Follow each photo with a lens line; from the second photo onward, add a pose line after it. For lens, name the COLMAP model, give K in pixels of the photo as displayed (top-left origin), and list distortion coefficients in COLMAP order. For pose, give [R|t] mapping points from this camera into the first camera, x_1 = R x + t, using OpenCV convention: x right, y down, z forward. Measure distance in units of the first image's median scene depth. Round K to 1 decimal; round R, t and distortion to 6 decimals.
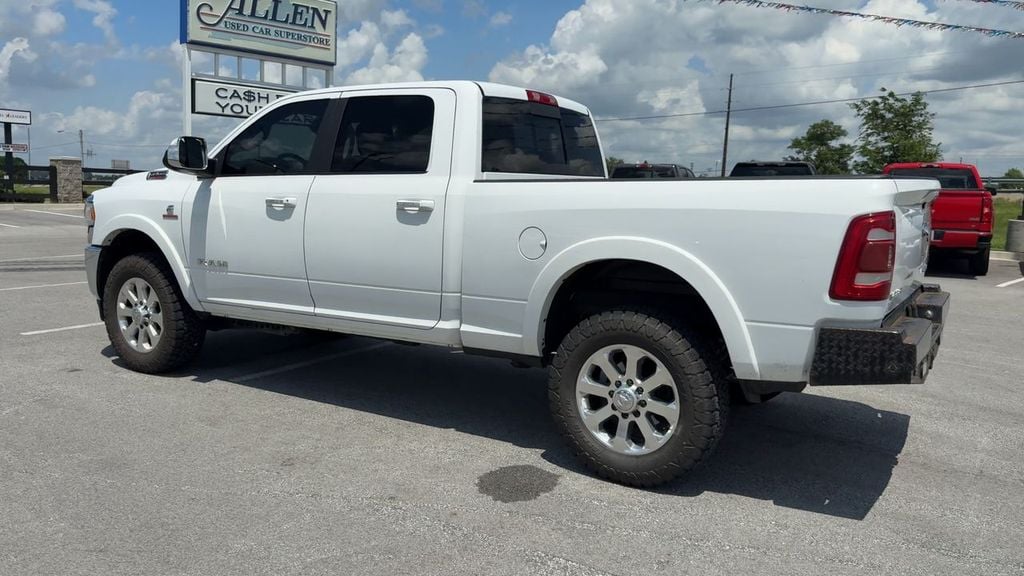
lens RADIAL K [[799.2, 0, 529.7], [0, 799.2, 276.2], [0, 0, 1]] dist [0.116188, -0.210398]
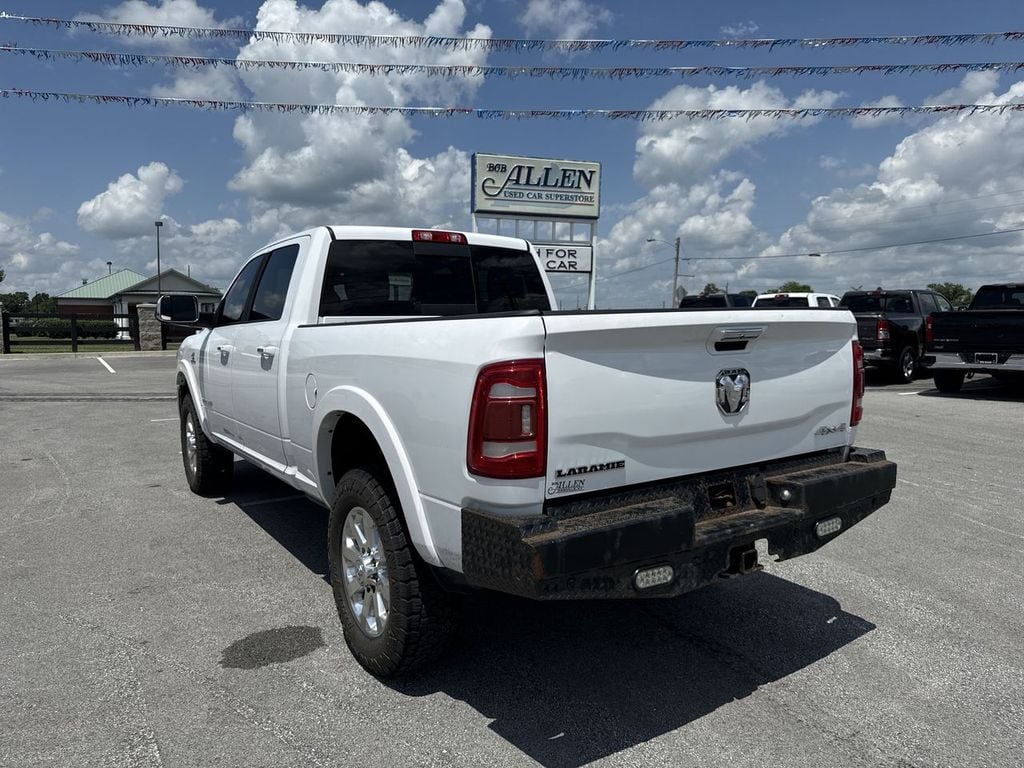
lens RADIAL K [[720.0, 0, 510.3], [0, 720.0, 381.1], [0, 0, 1]] dist [0.084803, -0.134914]
pose [[0.901814, 0.005474, -0.432090, 0.446833], [-0.019377, 0.999426, -0.027781, -0.025748], [0.431690, 0.033426, 0.901402, 0.252632]]
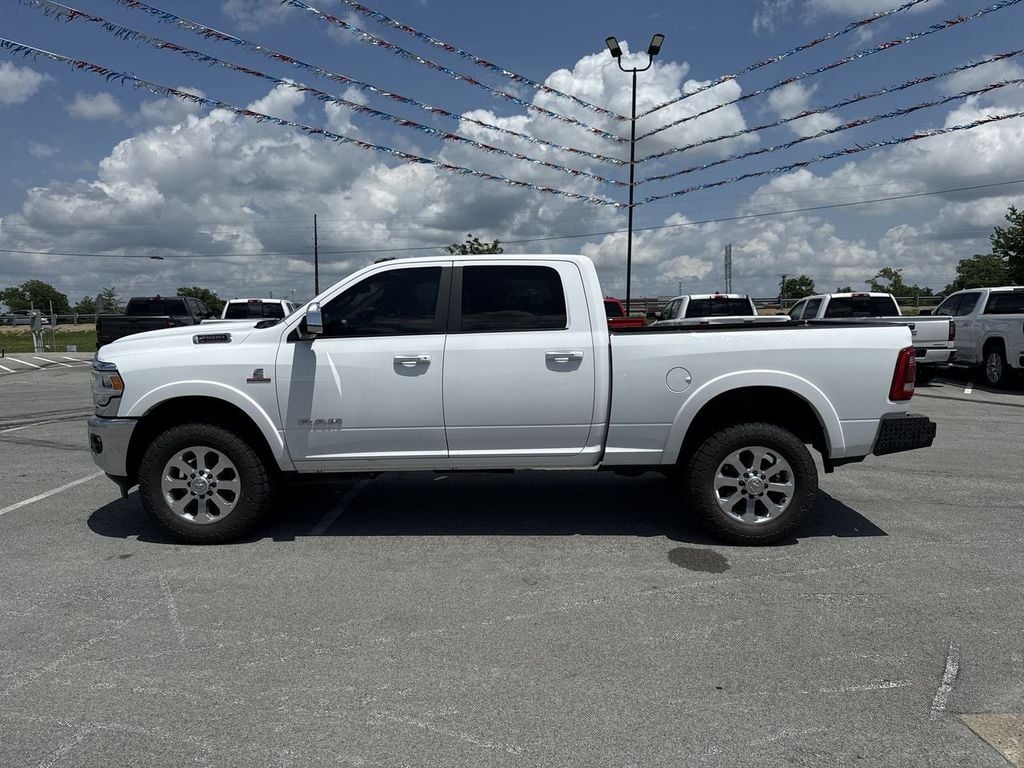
lens RADIAL K [[735.1, 0, 506.5], [0, 735.1, 369.7], [0, 0, 1]] dist [0.057428, -0.083536]
pose [[0.863597, -0.066742, 0.499746, -0.656544], [0.084202, 0.996371, -0.012440, -0.050923], [-0.497102, 0.052822, 0.866083, 0.057028]]
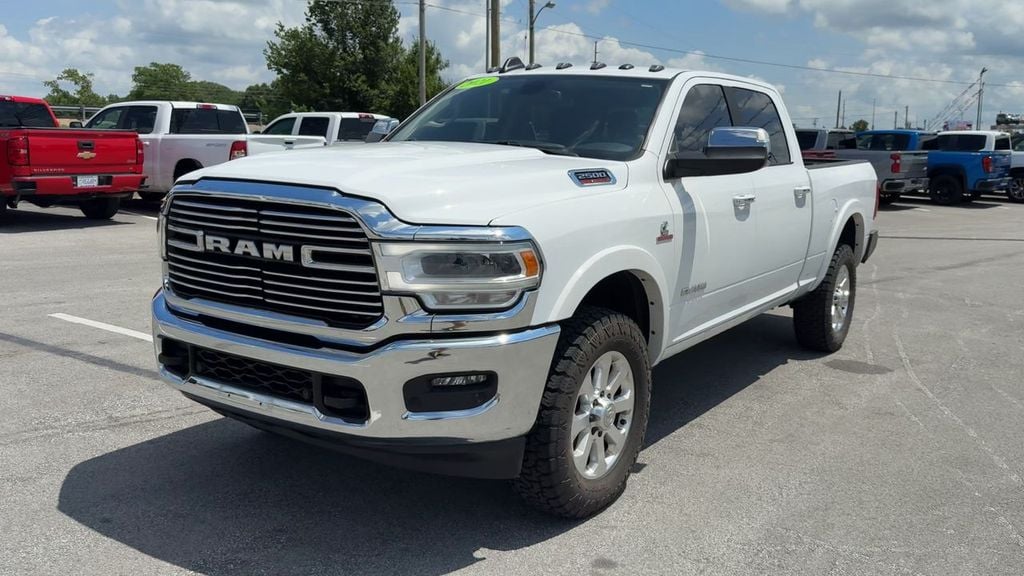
lens RADIAL K [[857.9, 0, 583.2], [0, 857.9, 253.6], [0, 0, 1]] dist [0.112741, -0.191231]
pose [[0.009946, -0.151424, 0.988419, -1.190790], [0.081489, 0.985303, 0.150127, -0.179639], [-0.996625, 0.079052, 0.022139, 1.085864]]
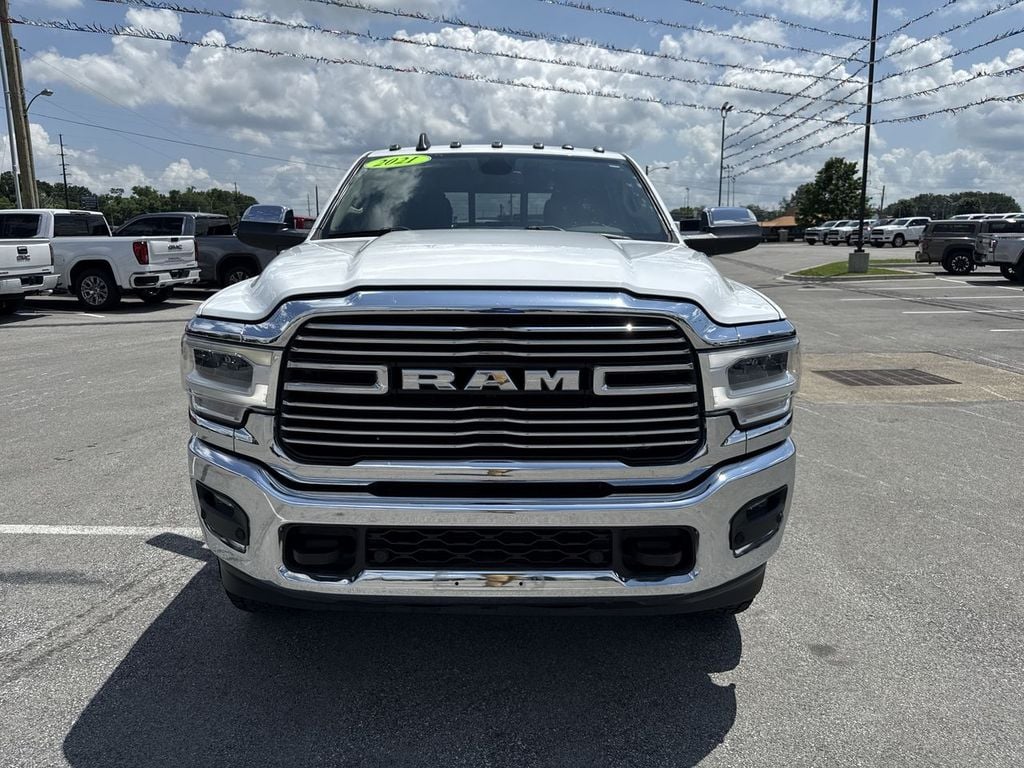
lens RADIAL K [[735.1, 0, 506.5], [0, 735.1, 369.7], [0, 0, 1]] dist [0.057428, -0.083536]
pose [[-0.509329, -0.178039, 0.841954, -0.910480], [0.078971, 0.964568, 0.251740, -0.209810], [-0.856941, 0.194708, -0.477222, 1.502106]]
